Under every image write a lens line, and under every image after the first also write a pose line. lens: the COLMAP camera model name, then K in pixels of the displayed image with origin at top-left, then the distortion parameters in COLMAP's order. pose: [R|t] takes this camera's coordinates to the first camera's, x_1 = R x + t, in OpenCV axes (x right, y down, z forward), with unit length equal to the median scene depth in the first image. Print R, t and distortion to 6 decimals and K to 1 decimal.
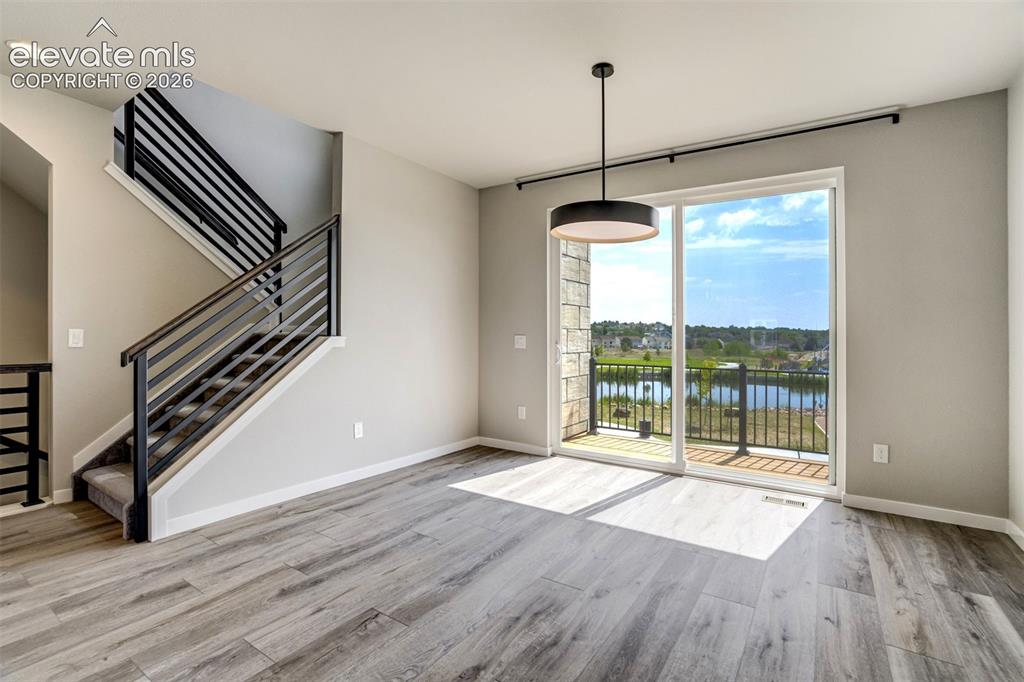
lens RADIAL K [[480.2, 0, 511.2], [0, 480.2, 334.9], [0, 0, 1]] dist [-0.013970, 0.000226]
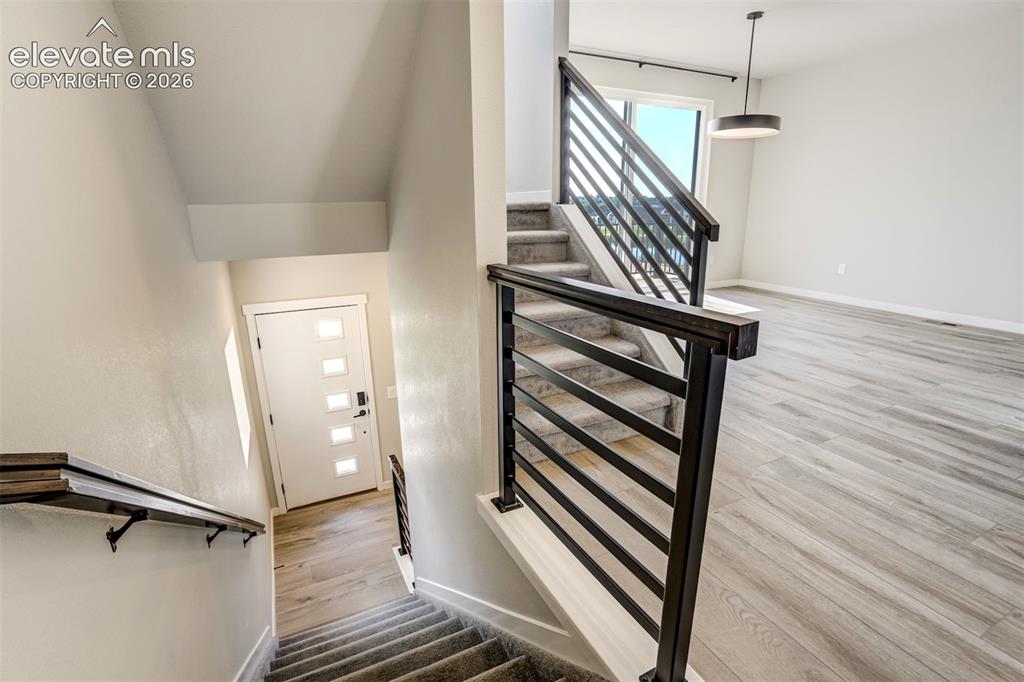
lens RADIAL K [[480.2, 0, 511.2], [0, 480.2, 334.9], [0, 0, 1]] dist [-0.013970, 0.000226]
pose [[0.495145, -0.256291, 0.830148, -2.252719], [0.006741, 0.956604, 0.291312, -0.064694], [-0.868784, -0.138646, 0.475386, 1.100532]]
